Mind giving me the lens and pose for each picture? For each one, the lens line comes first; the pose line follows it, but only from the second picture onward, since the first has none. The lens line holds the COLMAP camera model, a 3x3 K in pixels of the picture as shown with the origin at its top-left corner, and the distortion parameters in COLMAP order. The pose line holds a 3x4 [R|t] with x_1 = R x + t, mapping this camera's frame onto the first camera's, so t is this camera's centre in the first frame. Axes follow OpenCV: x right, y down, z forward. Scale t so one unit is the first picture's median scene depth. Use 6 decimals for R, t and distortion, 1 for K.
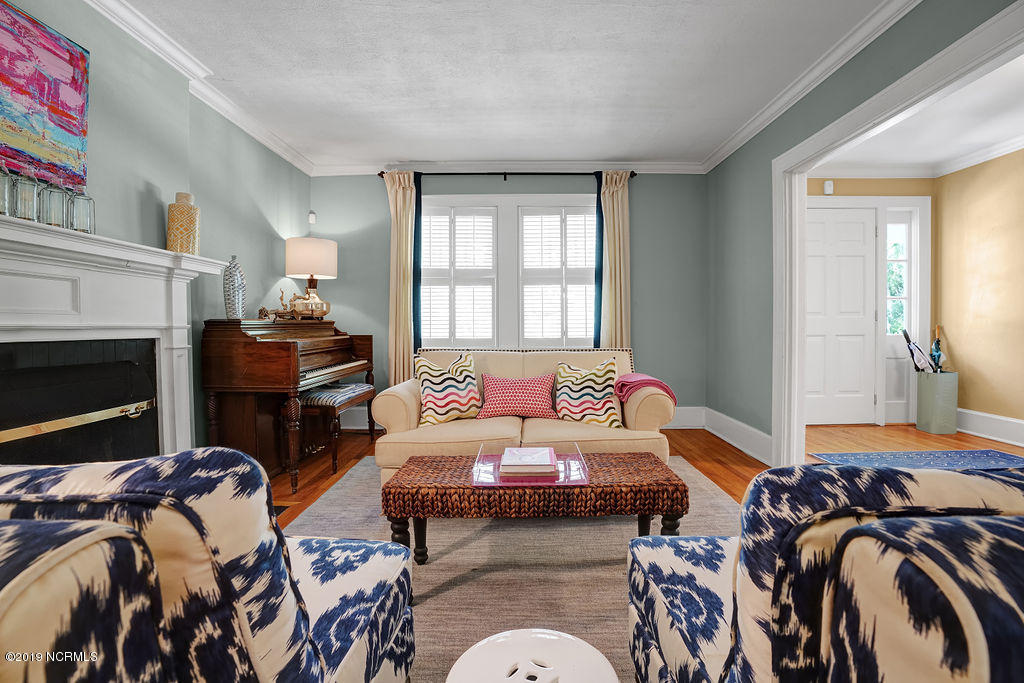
lens RADIAL K [[489.2, 0, 513.9], [0, 489.2, 339.8], [0, 0, 1]] dist [-0.042037, 0.004515]
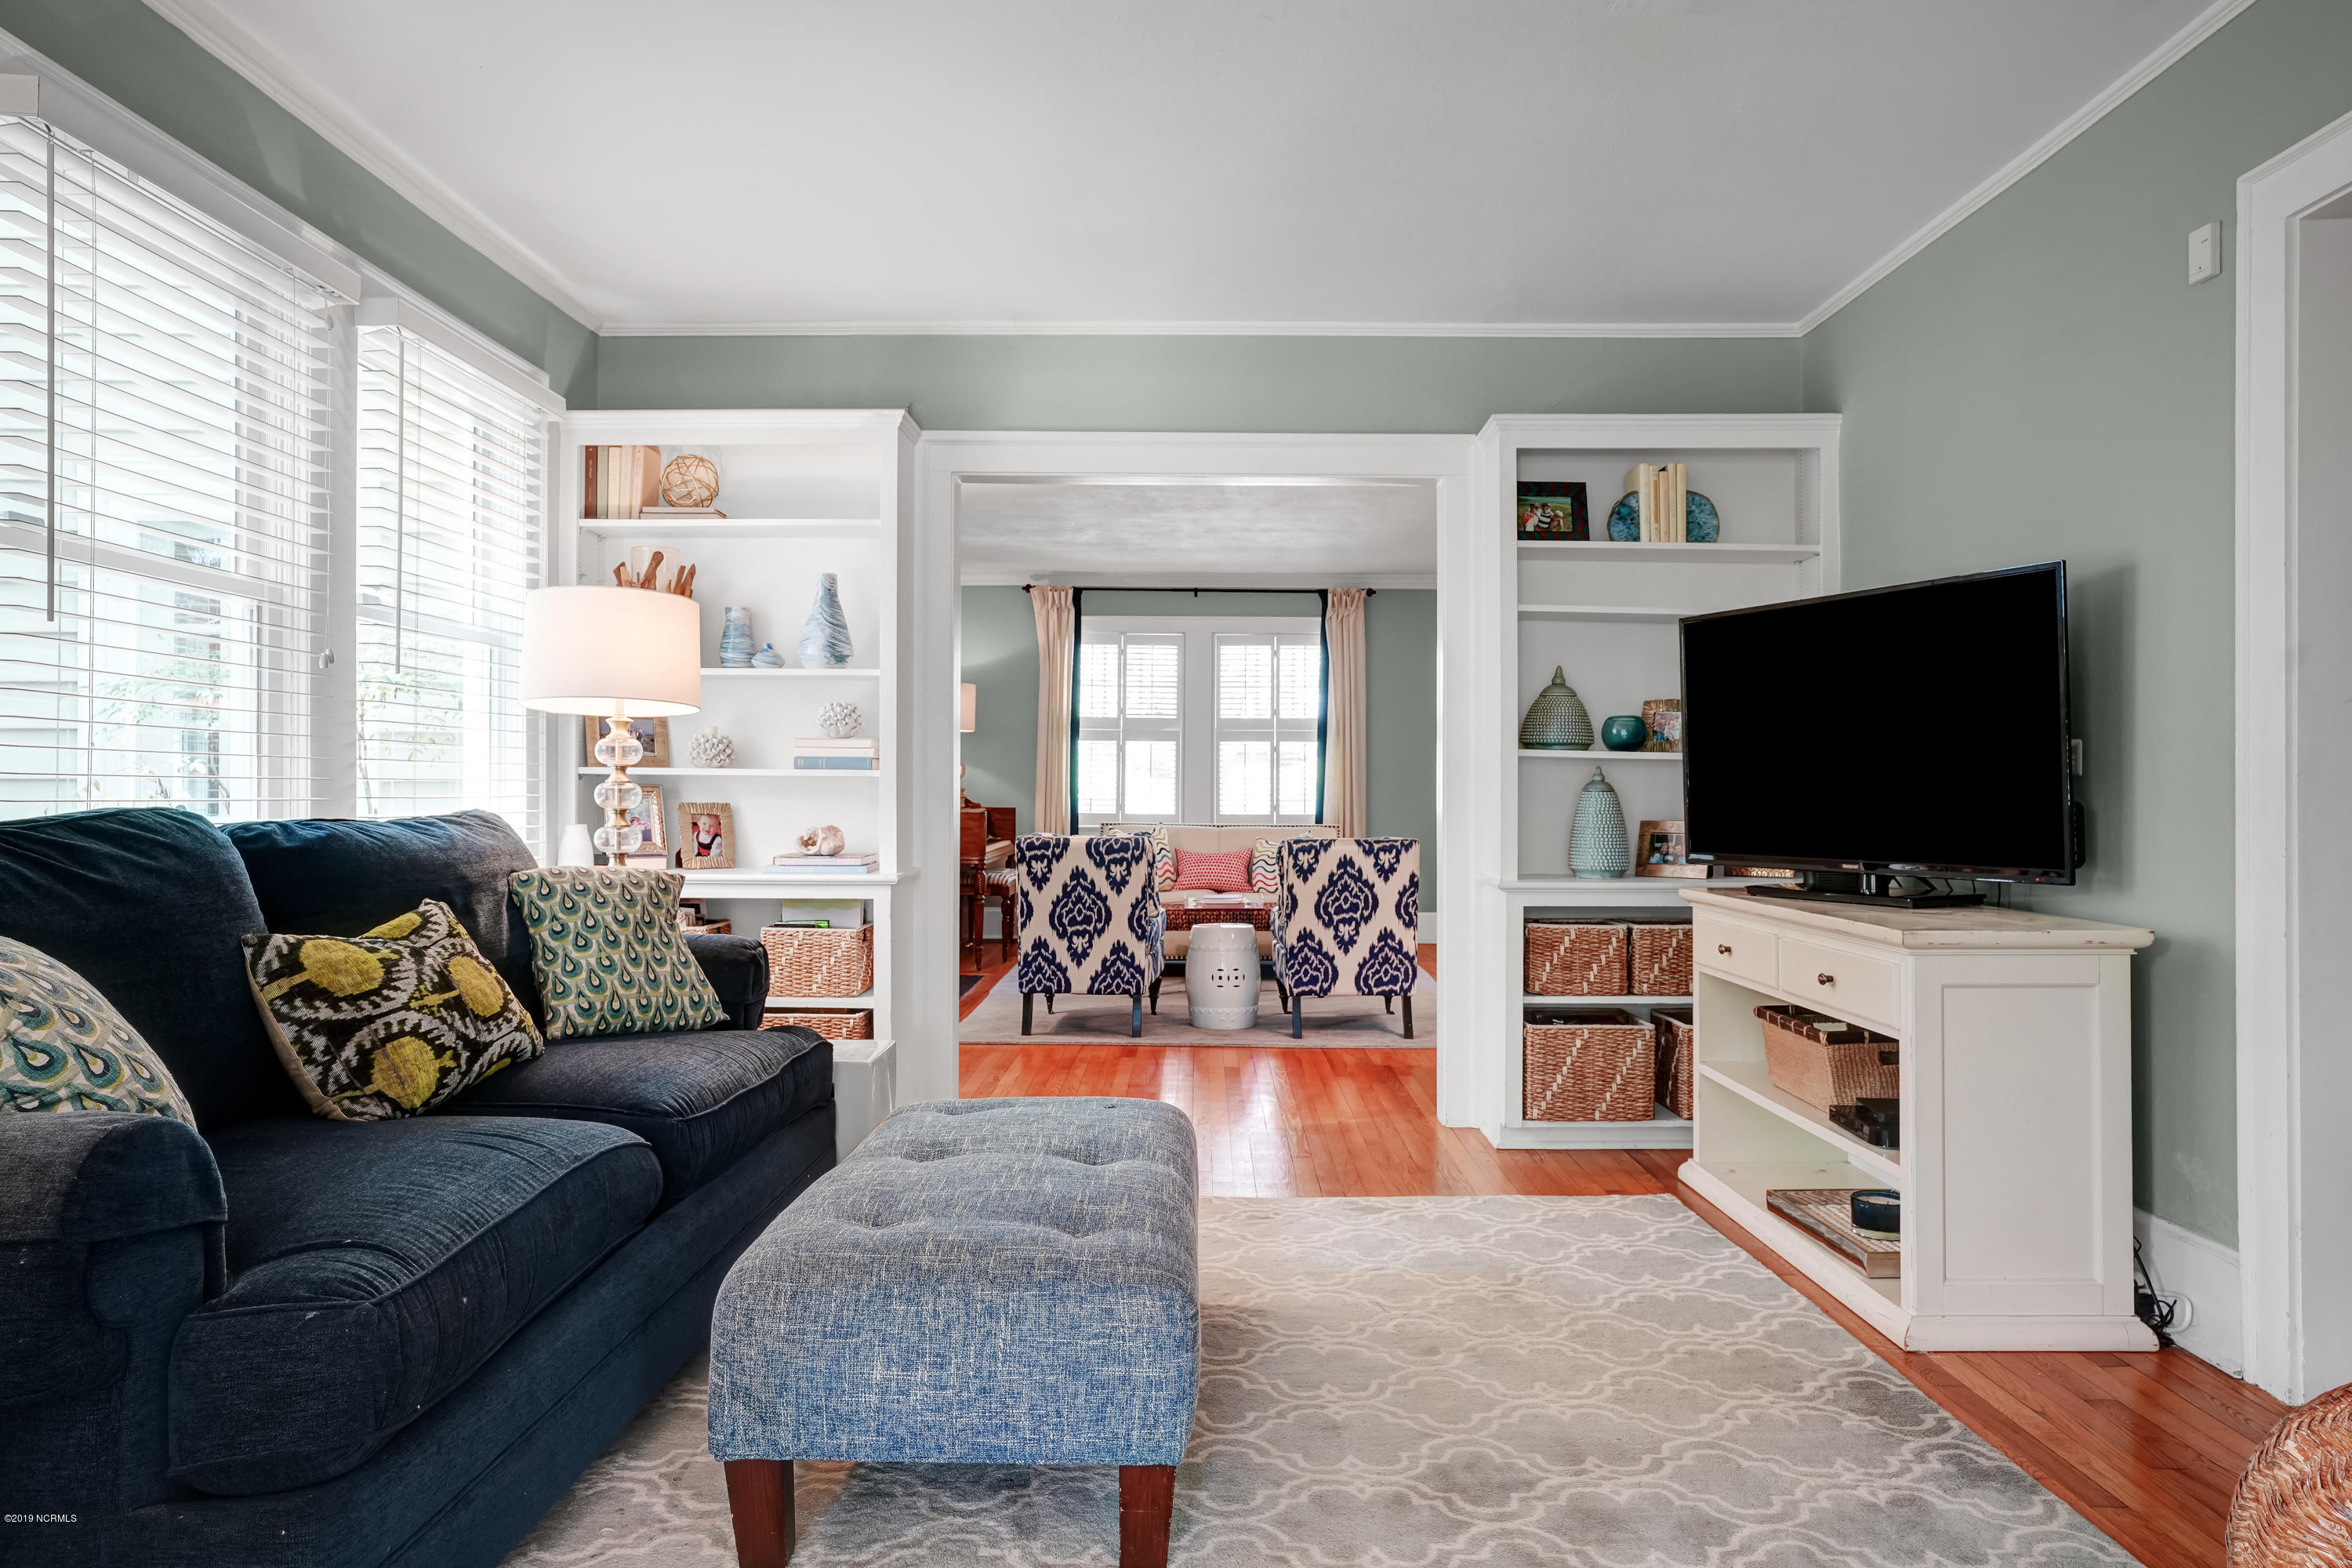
lens RADIAL K [[1554.4, 0, 1182.0], [0, 1554.4, 787.2], [0, 0, 1]] dist [0.001980, 0.000587]
pose [[0.999933, 0.011419, -0.002013, -0.030832], [-0.011476, 0.999441, -0.031391, 0.029402], [0.001654, 0.031412, 0.999505, -1.317003]]
